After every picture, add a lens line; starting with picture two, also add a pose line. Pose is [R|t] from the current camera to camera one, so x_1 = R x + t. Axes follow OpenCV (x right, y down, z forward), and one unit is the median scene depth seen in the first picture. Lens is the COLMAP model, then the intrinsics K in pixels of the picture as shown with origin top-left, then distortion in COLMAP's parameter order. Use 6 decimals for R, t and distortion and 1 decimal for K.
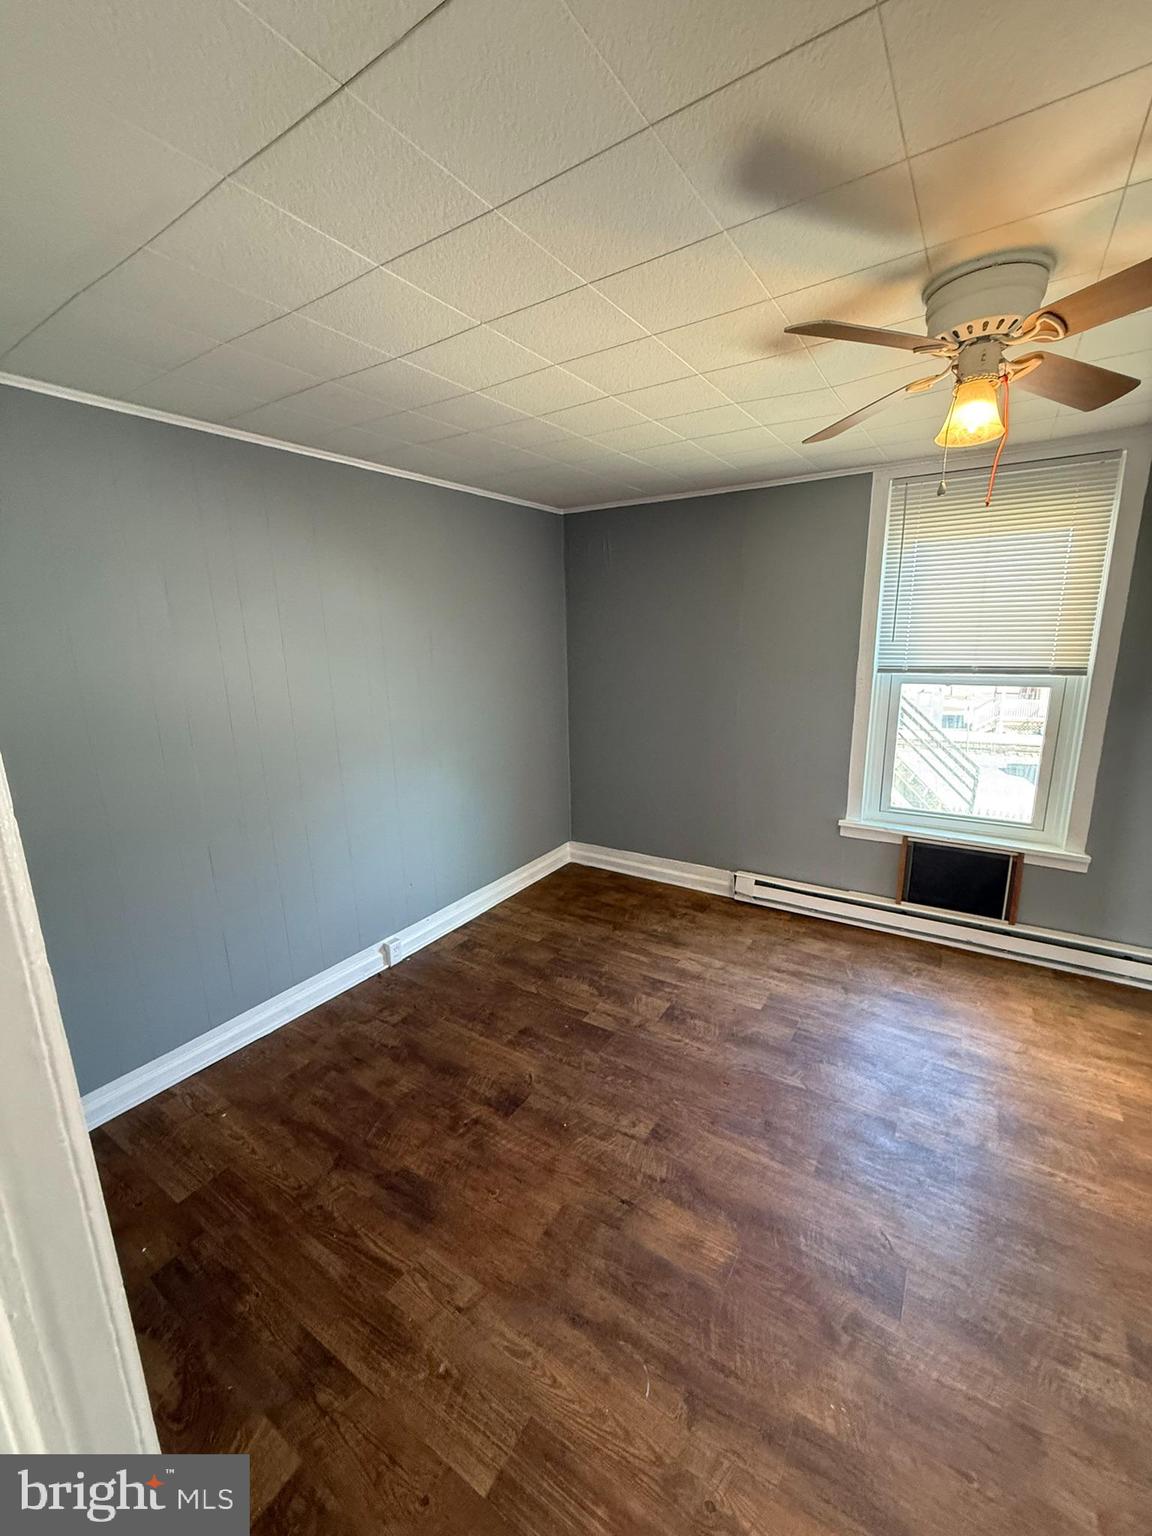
lens RADIAL K [[612.4, 0, 576.0], [0, 612.4, 768.0], [0, 0, 1]] dist [0.000045, -0.000272]
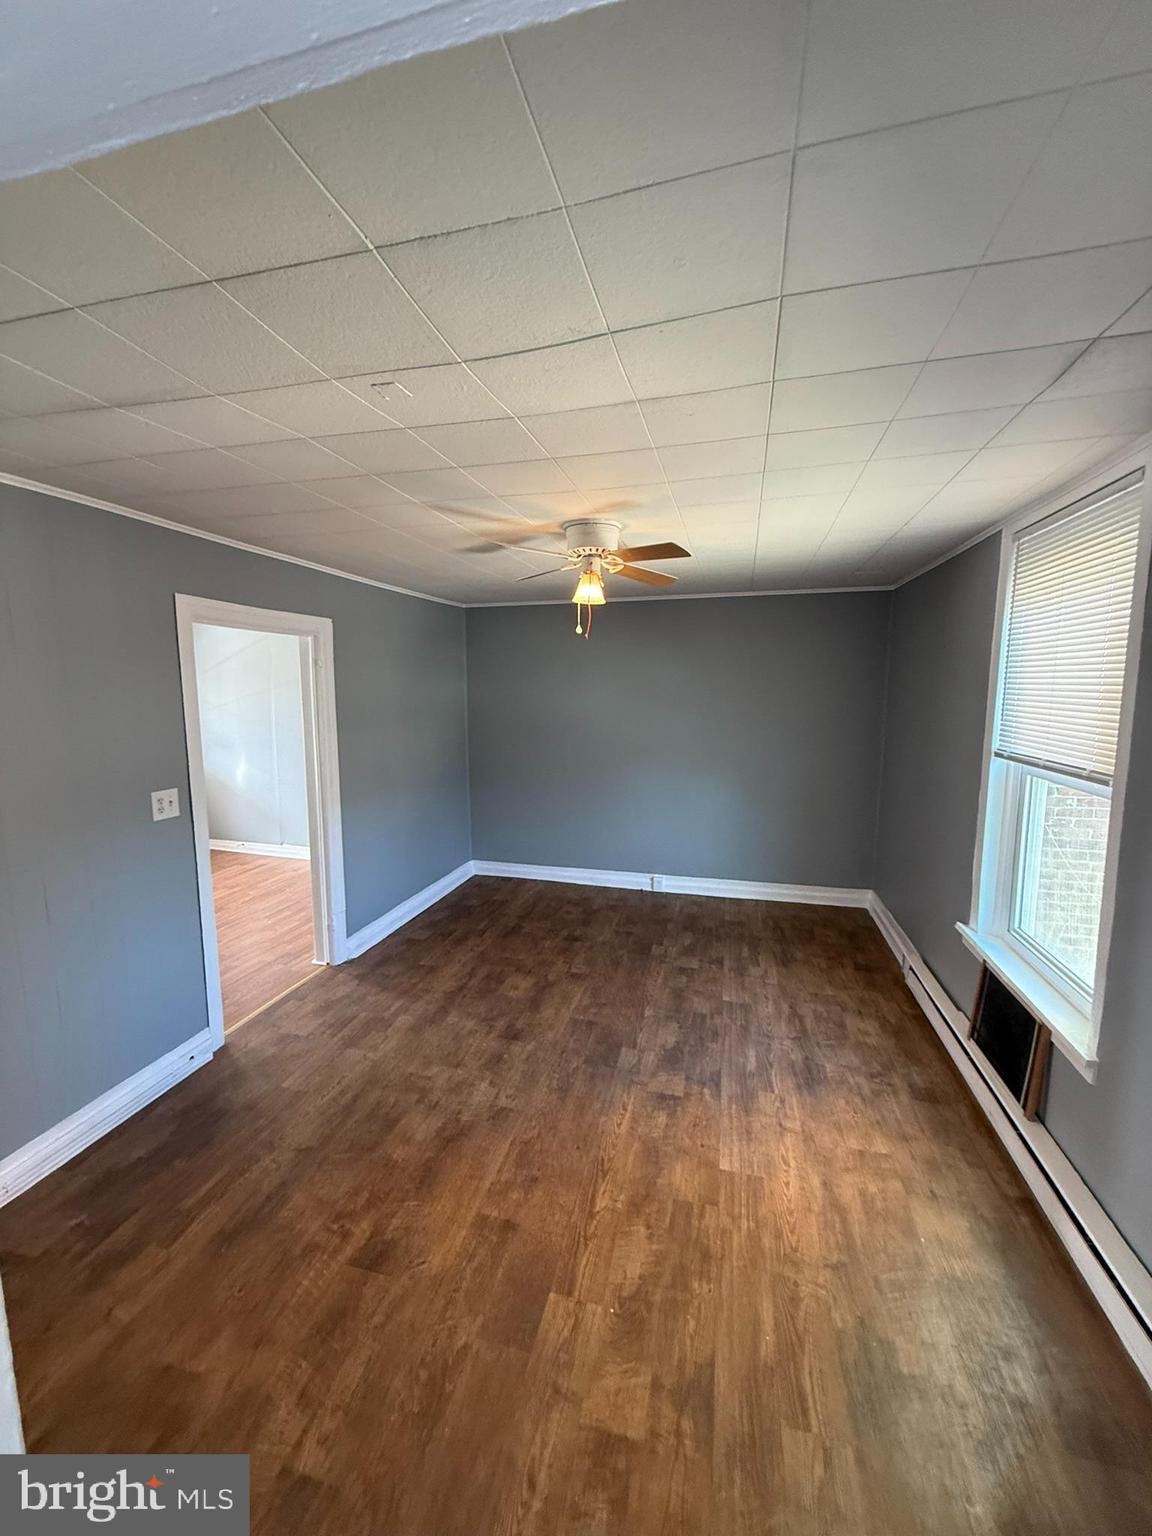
lens RADIAL K [[606.4, 0, 576.0], [0, 606.4, 768.0], [0, 0, 1]] dist [0.000676, -0.000063]
pose [[0.319376, 0.146440, -0.936245, 1.337426], [-0.212892, 0.973820, 0.079695, -0.103105], [0.923405, 0.173866, 0.342191, 0.228866]]
